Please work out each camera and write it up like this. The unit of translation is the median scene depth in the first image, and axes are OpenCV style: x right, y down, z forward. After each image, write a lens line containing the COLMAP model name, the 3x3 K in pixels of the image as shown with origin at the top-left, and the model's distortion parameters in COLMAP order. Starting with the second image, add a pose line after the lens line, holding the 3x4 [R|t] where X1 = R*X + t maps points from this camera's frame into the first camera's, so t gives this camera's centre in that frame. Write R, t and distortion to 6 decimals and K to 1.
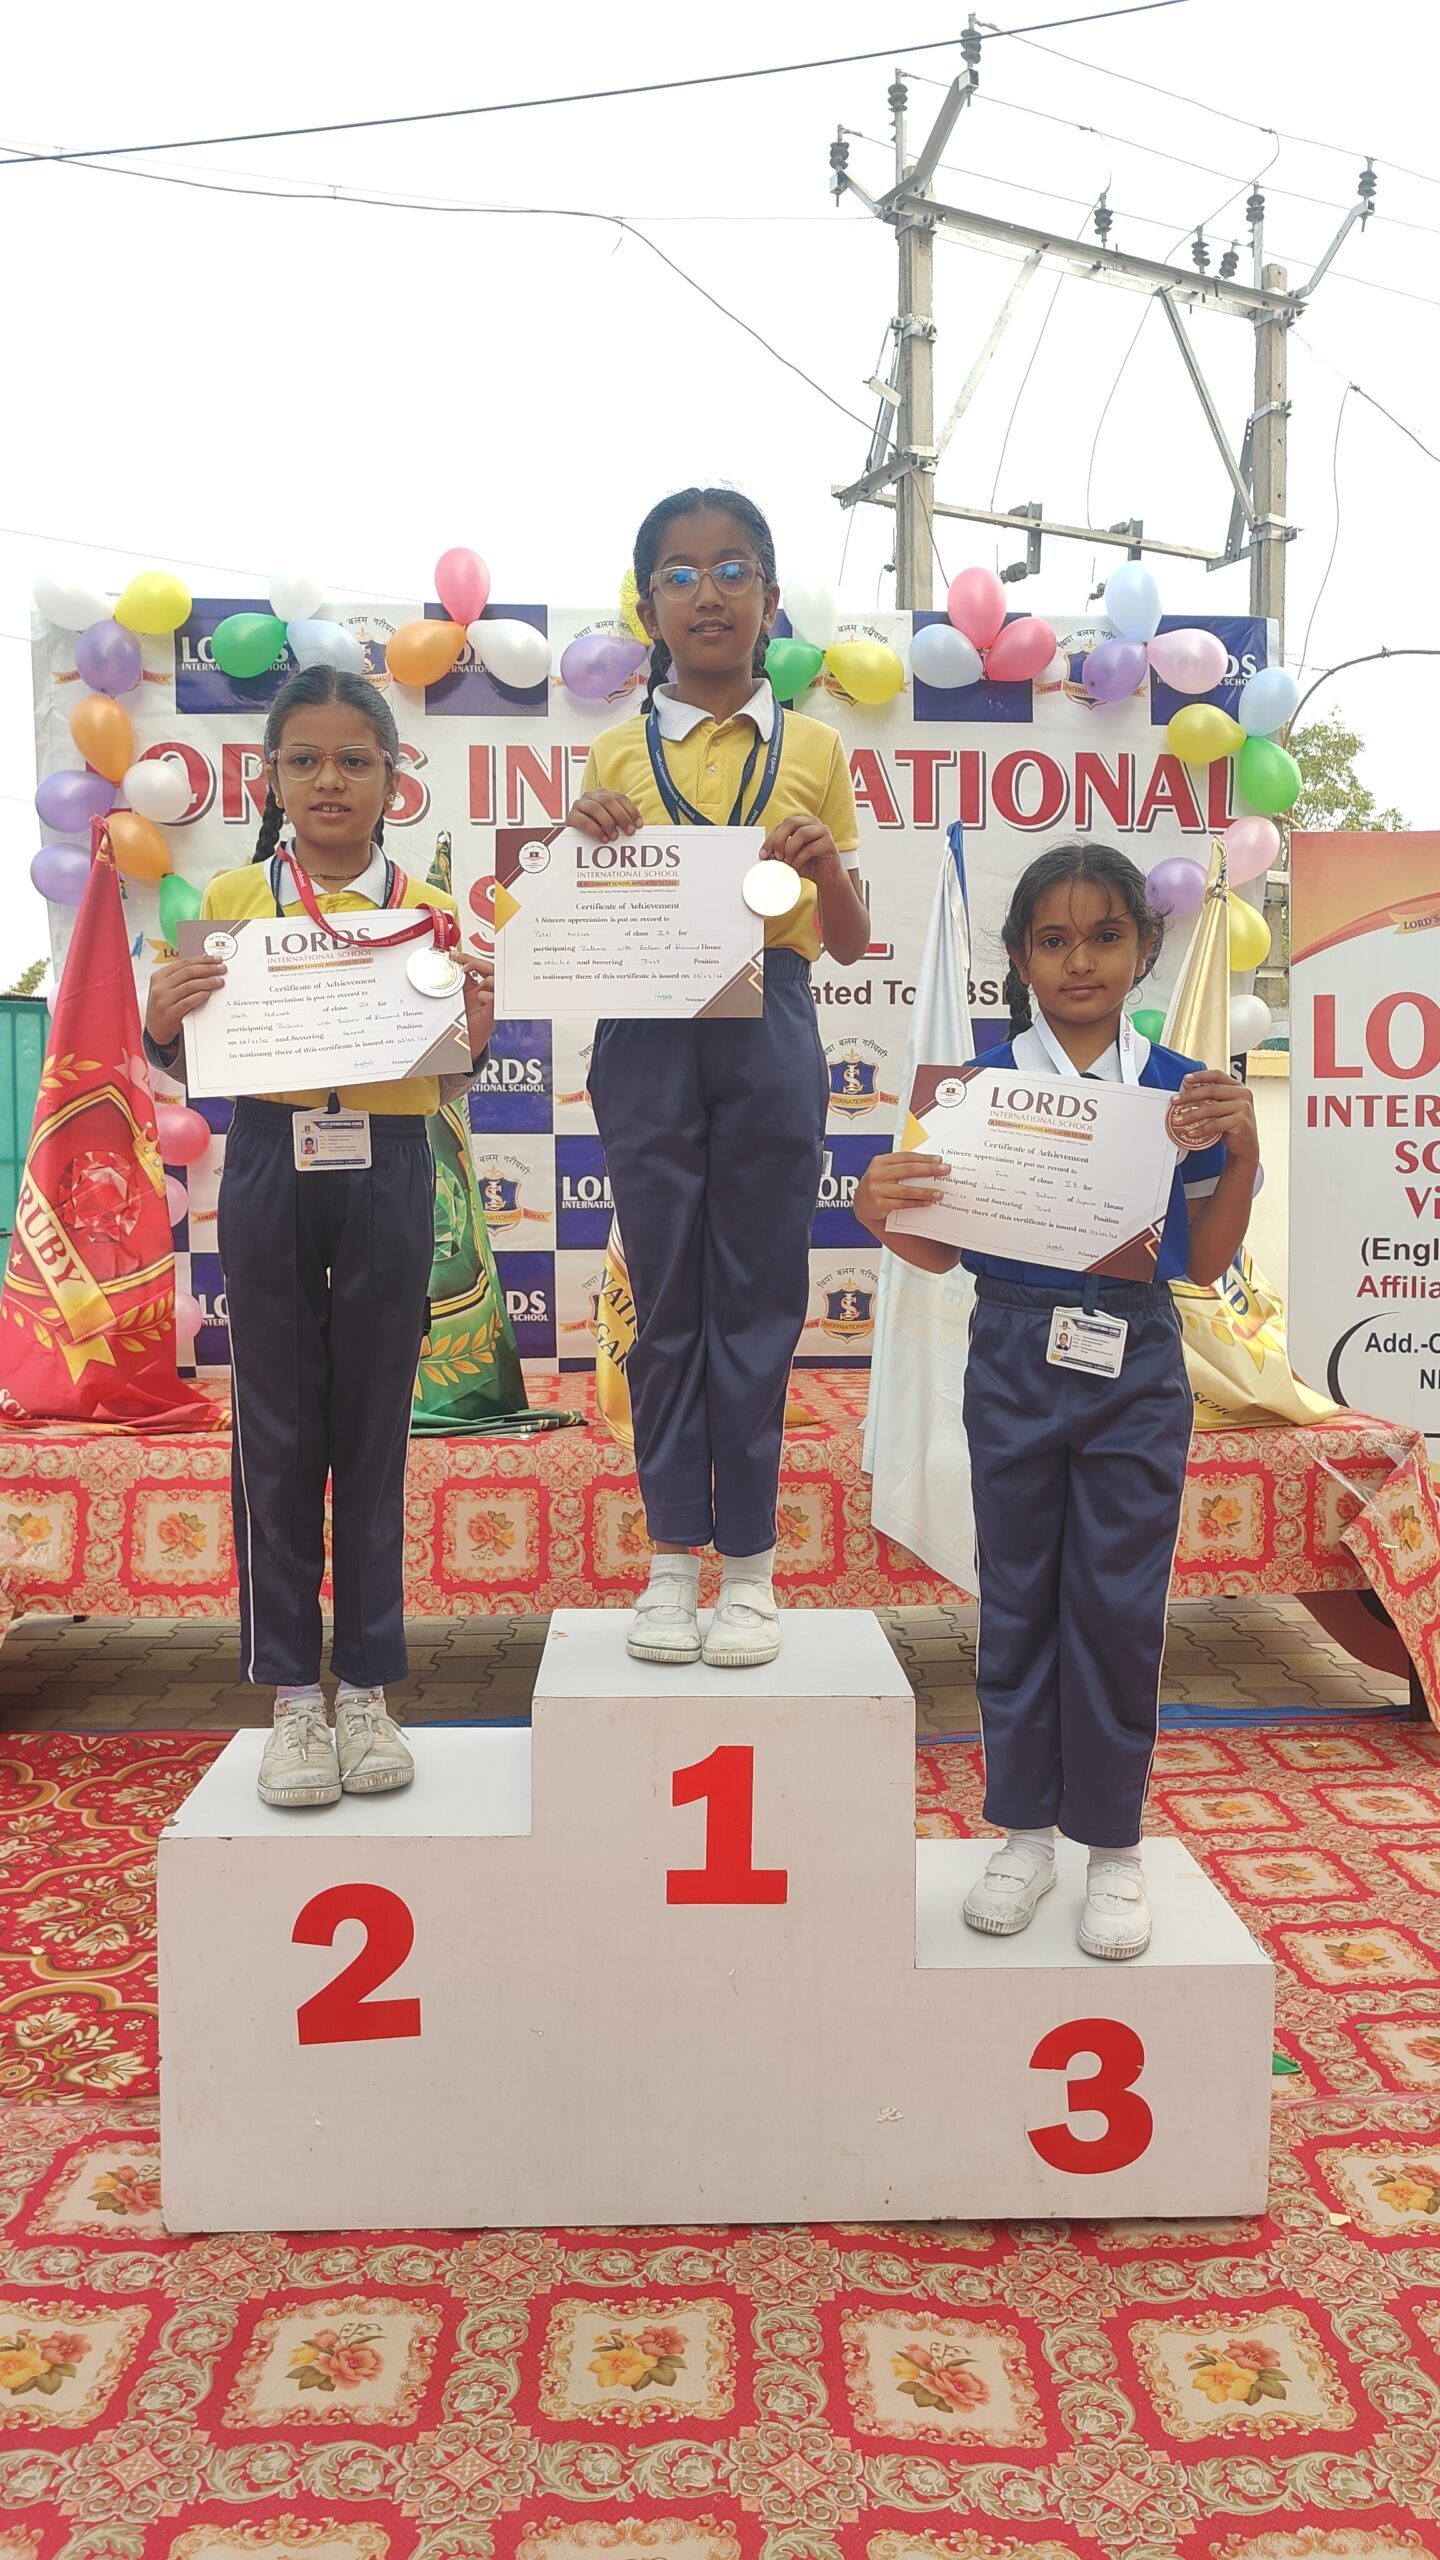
lens RADIAL K [[1765.2, 0, 737.7], [0, 1765.2, 1276.5], [0, 0, 1]] dist [0.012293, -0.000650]
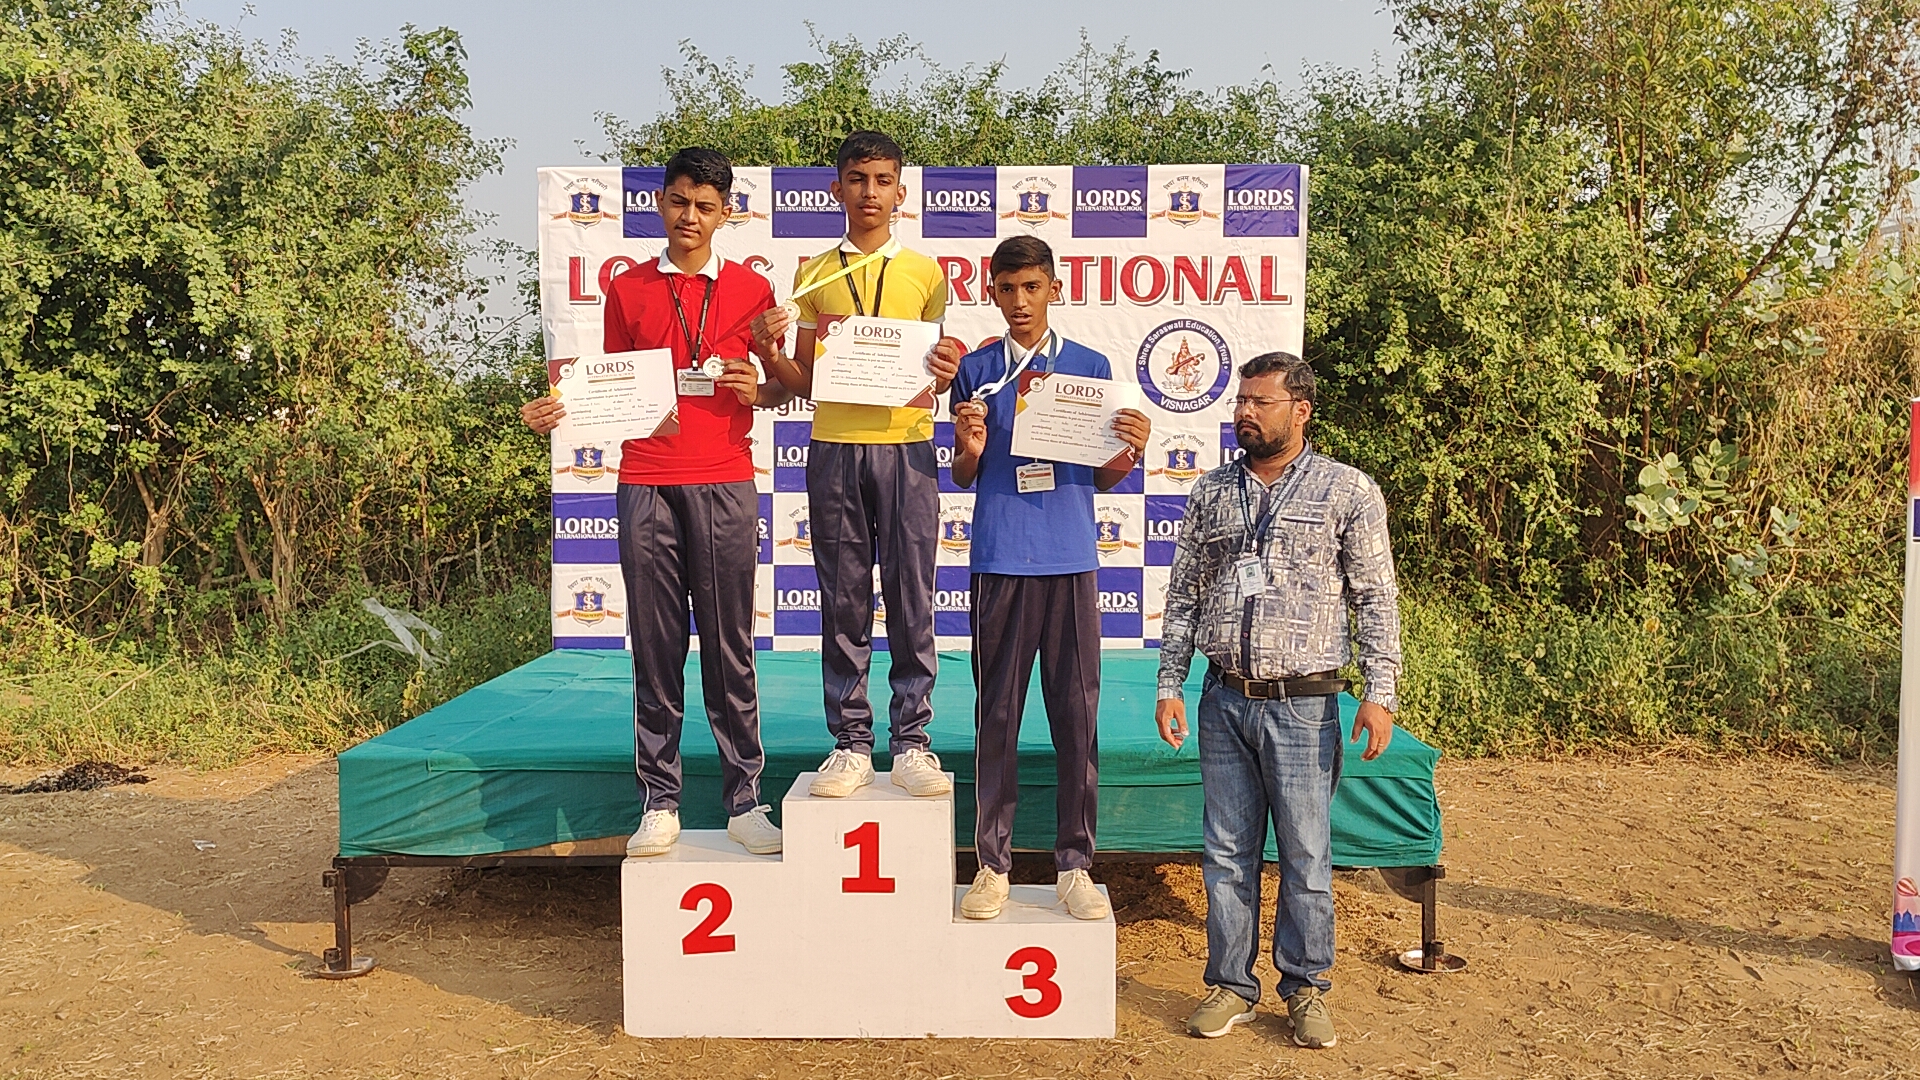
lens RADIAL K [[1619.5, 0, 1027.6], [0, 1619.5, 494.3], [0, 0, 1]] dist [0.033776, -0.039019]
pose [[0.999108, -0.006085, -0.041776, 0.195764], [0.004805, 0.999518, -0.030654, -0.062818], [0.041942, 0.030426, 0.998657, -0.741715]]
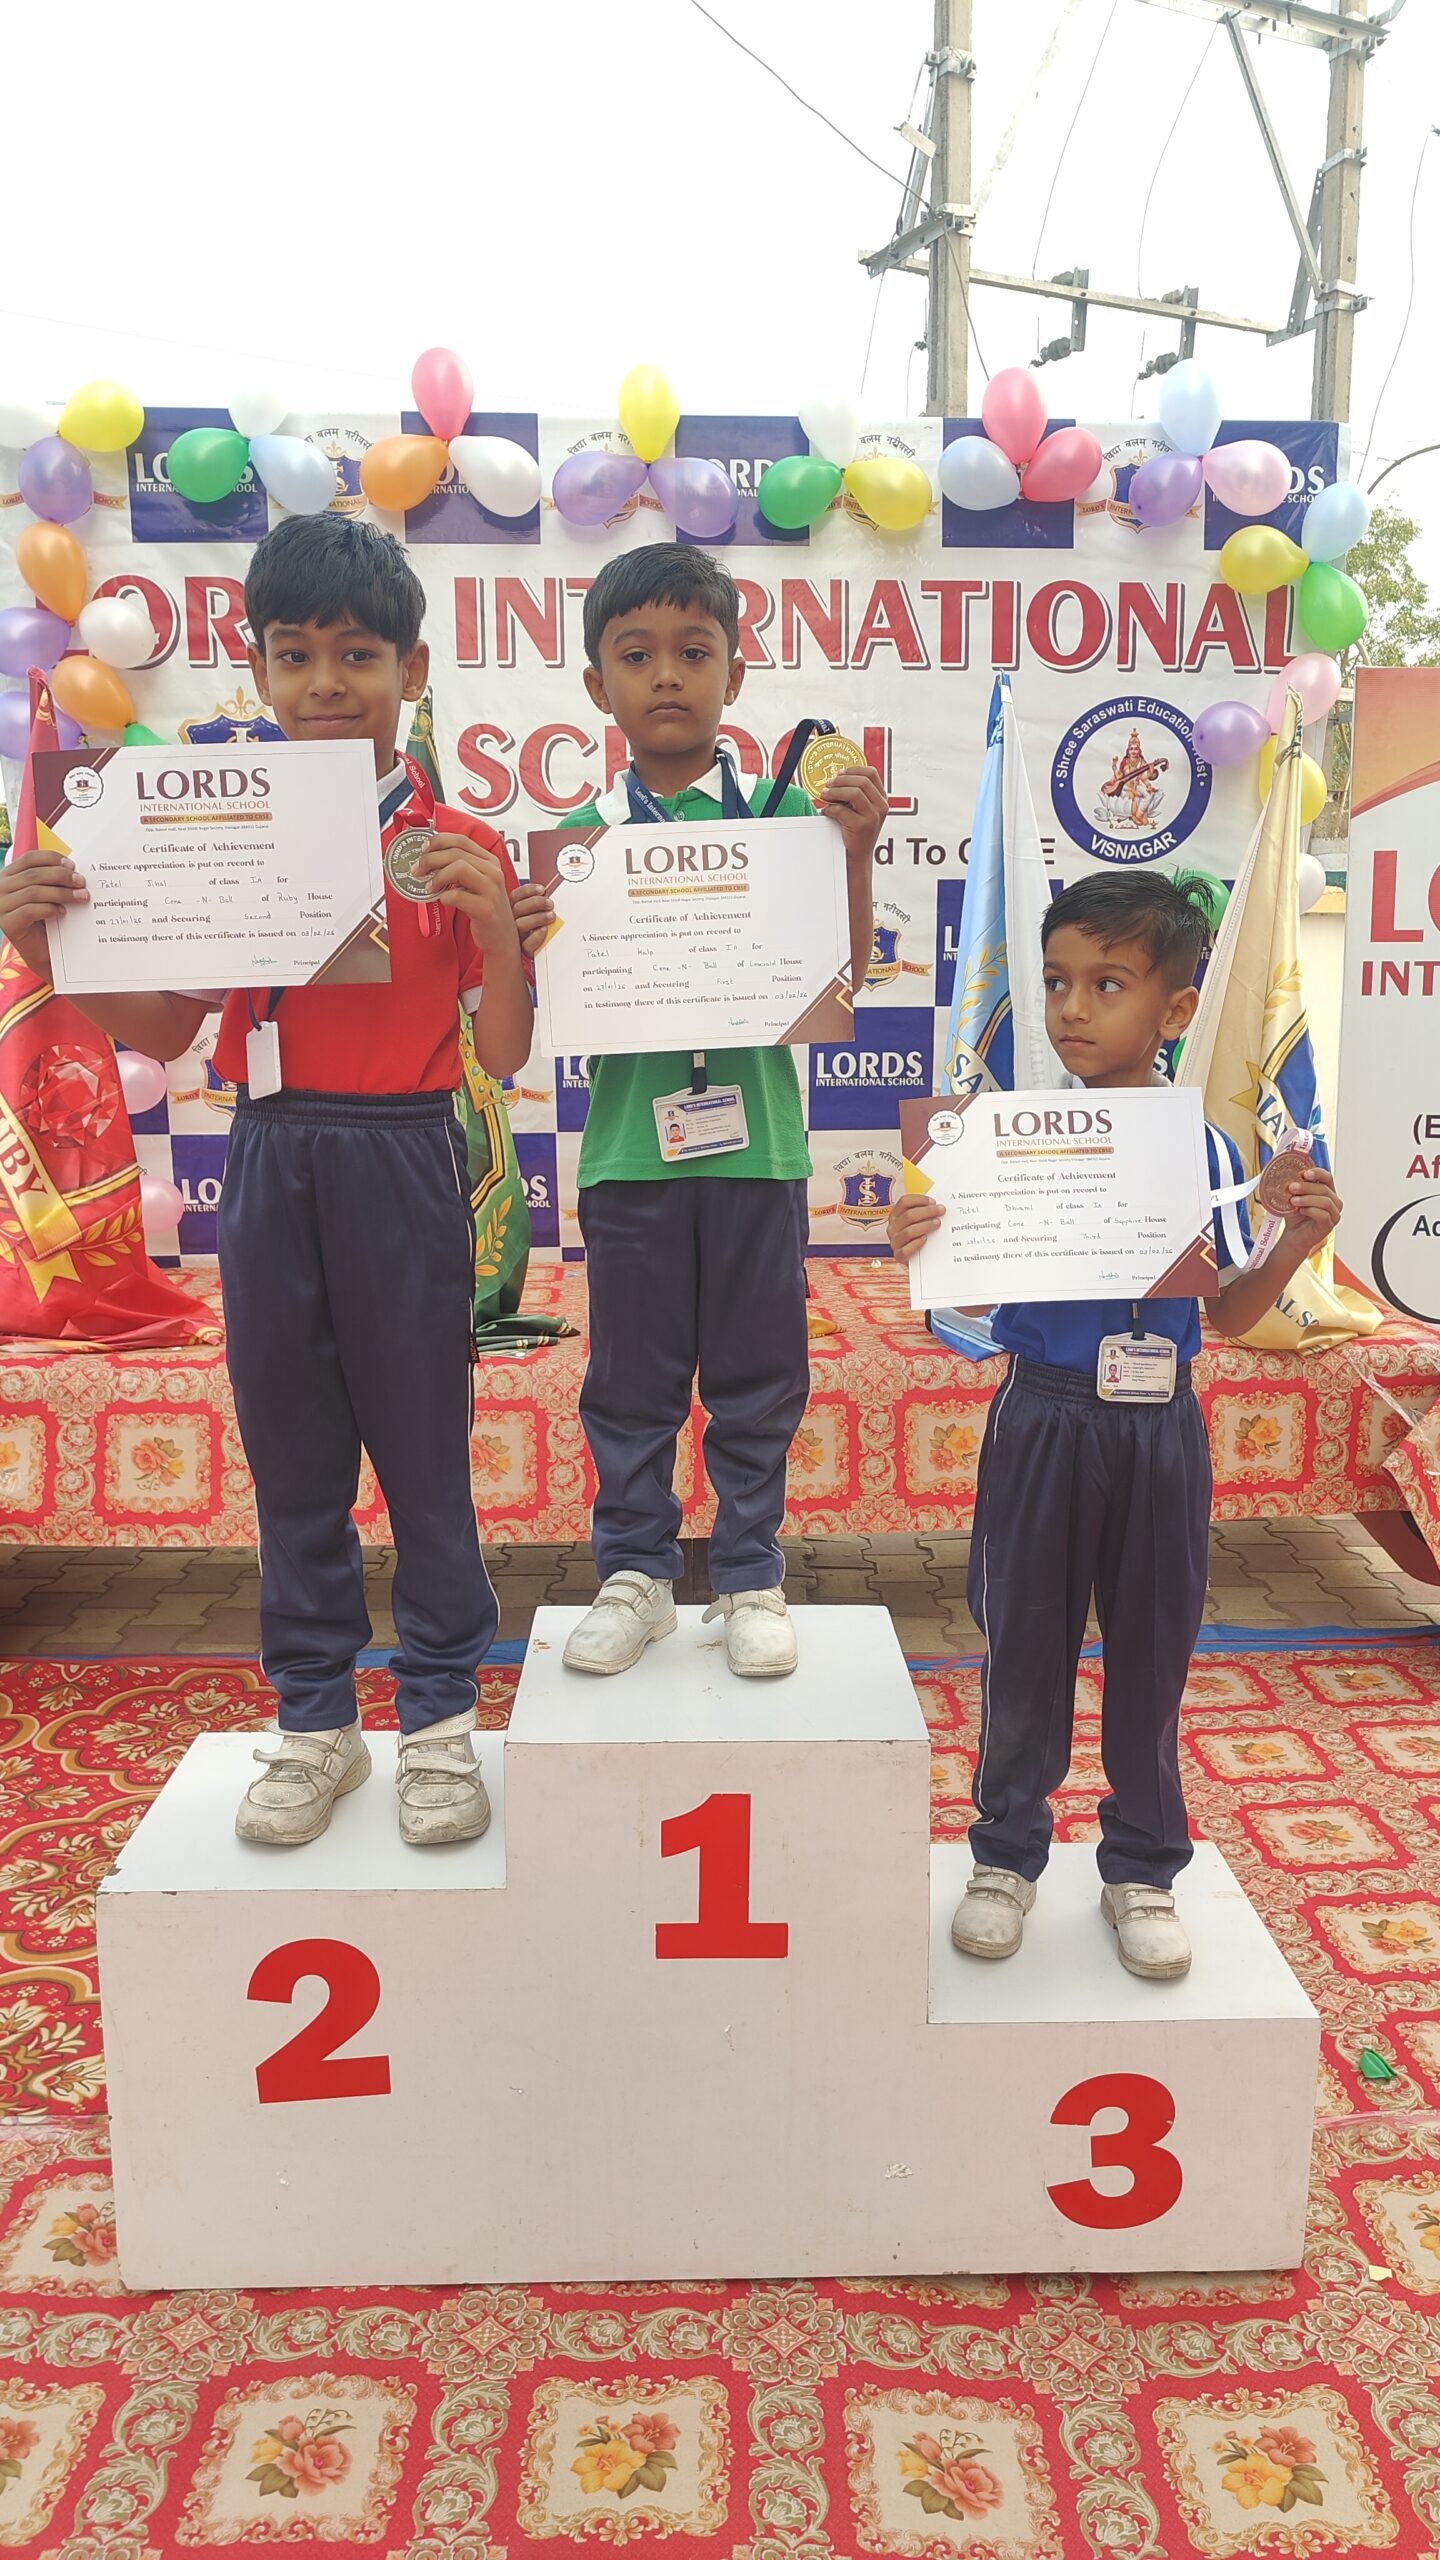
lens RADIAL K [[1765.2, 0, 748.4], [0, 1765.2, 1290.3], [0, 0, 1]] dist [0.012293, -0.000650]
pose [[0.999977, -0.000216, -0.006816, 0.009211], [0.000991, 0.993495, 0.113875, -0.062947], [0.006747, -0.113879, 0.993472, 0.089573]]
